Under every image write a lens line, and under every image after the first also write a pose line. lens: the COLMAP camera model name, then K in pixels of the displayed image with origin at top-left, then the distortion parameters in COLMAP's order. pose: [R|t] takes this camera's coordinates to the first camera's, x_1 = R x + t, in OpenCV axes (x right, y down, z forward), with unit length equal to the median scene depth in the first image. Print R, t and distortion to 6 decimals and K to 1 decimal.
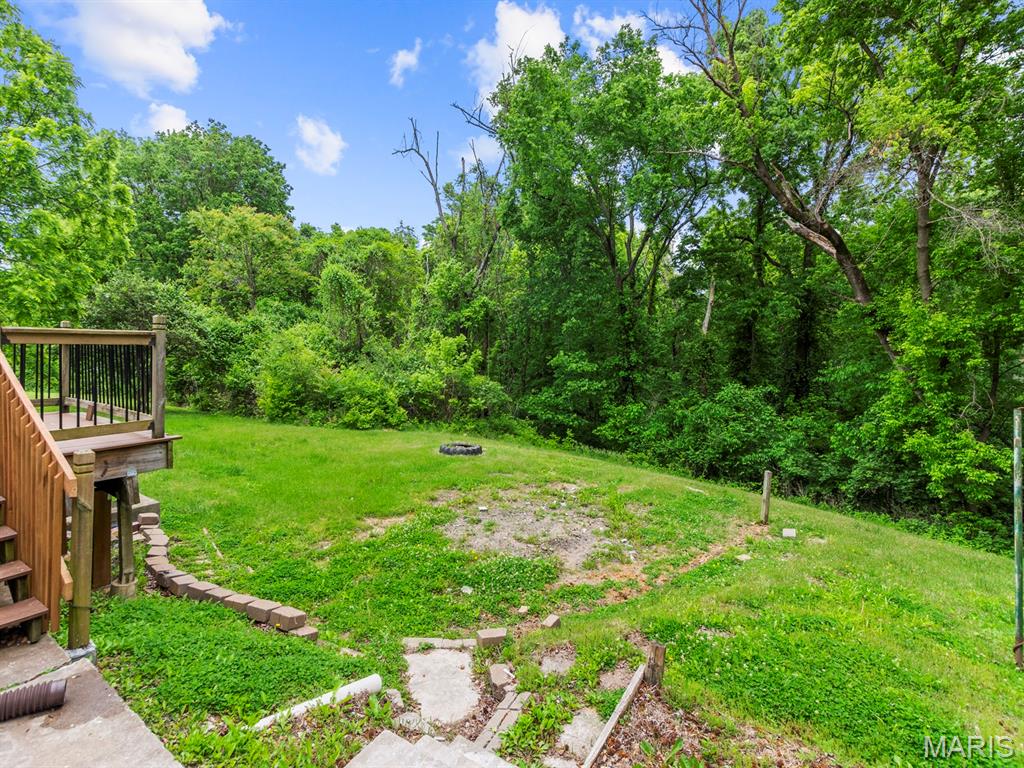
lens RADIAL K [[473.7, 0, 513.3], [0, 473.7, 381.8], [0, 0, 1]] dist [0.001355, -0.002643]
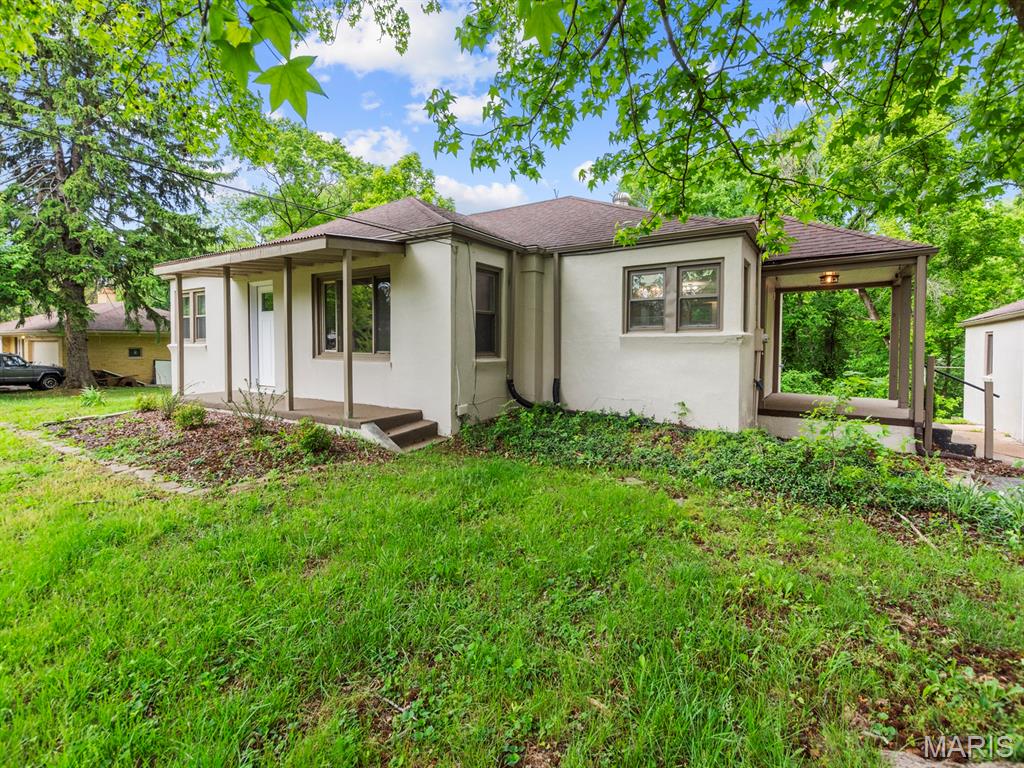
lens RADIAL K [[483.6, 0, 514.1], [0, 483.6, 377.0], [0, 0, 1]] dist [-0.001697, 0.000072]
pose [[0.999909, -0.011667, 0.006715, -0.467580], [0.011720, 0.999900, -0.007933, 0.028946], [-0.006622, 0.008011, 0.999946, -0.593766]]
